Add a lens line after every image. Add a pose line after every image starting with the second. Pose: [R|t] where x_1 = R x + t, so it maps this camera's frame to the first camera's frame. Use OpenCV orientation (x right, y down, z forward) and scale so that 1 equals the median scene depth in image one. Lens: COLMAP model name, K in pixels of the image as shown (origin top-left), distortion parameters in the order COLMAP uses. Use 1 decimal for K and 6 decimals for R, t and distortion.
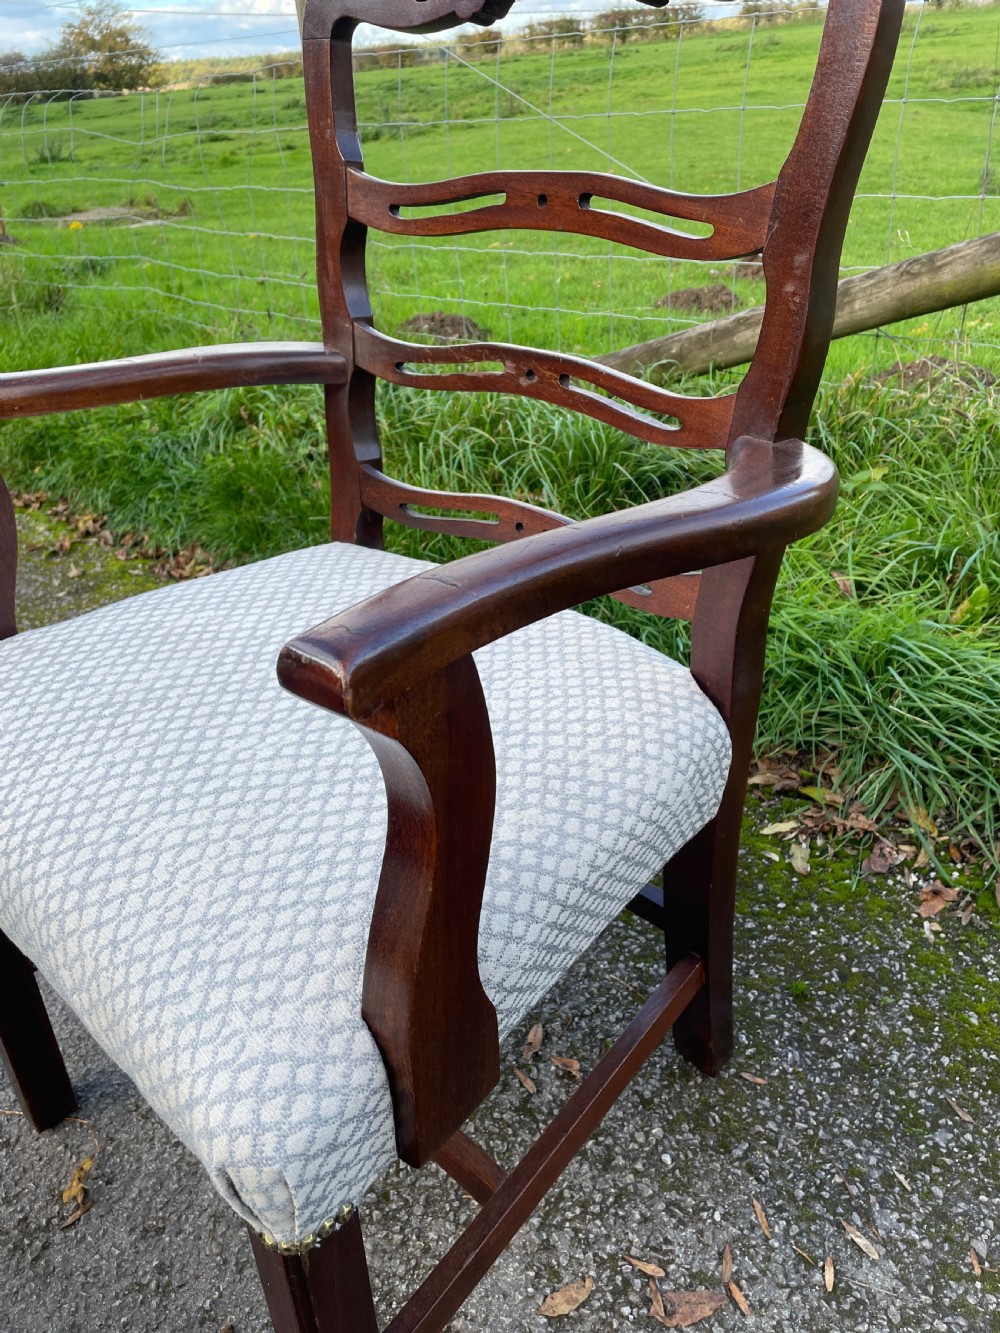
lens RADIAL K [[1005.2, 0, 508.5], [0, 1005.2, 659.0], [0, 0, 1]] dist [0.087357, -0.115844]
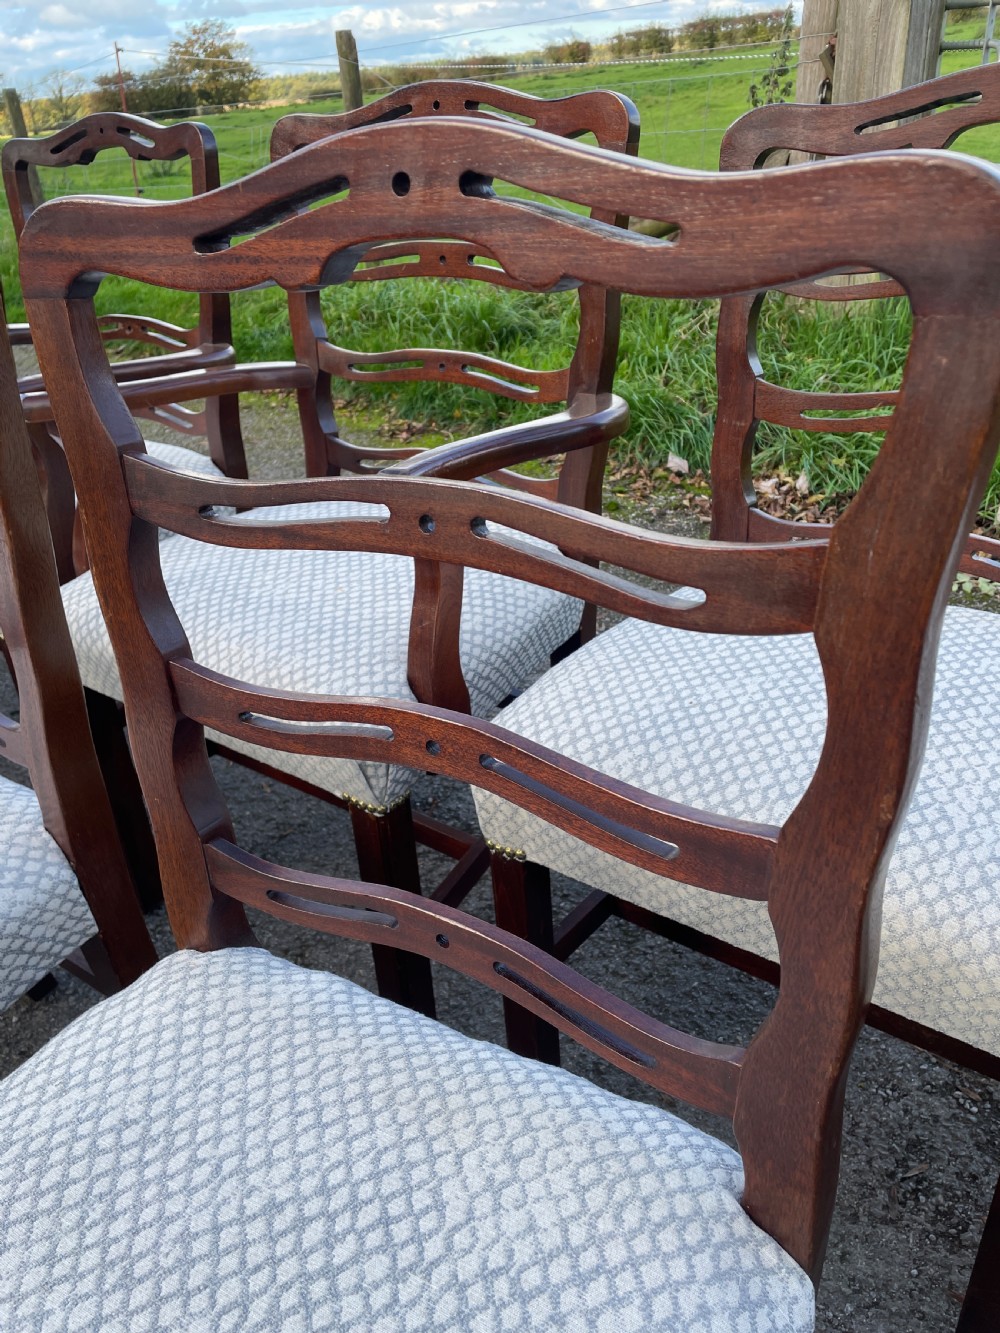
lens RADIAL K [[1007.1, 0, 497.4], [0, 1007.1, 678.2], [0, 0, 1]] dist [0.091615, -0.116536]
pose [[0.995824, 0.029374, -0.086443, 0.469869], [-0.028894, 0.999559, 0.006792, 0.701645], [0.086604, -0.004266, 0.996234, -1.417038]]
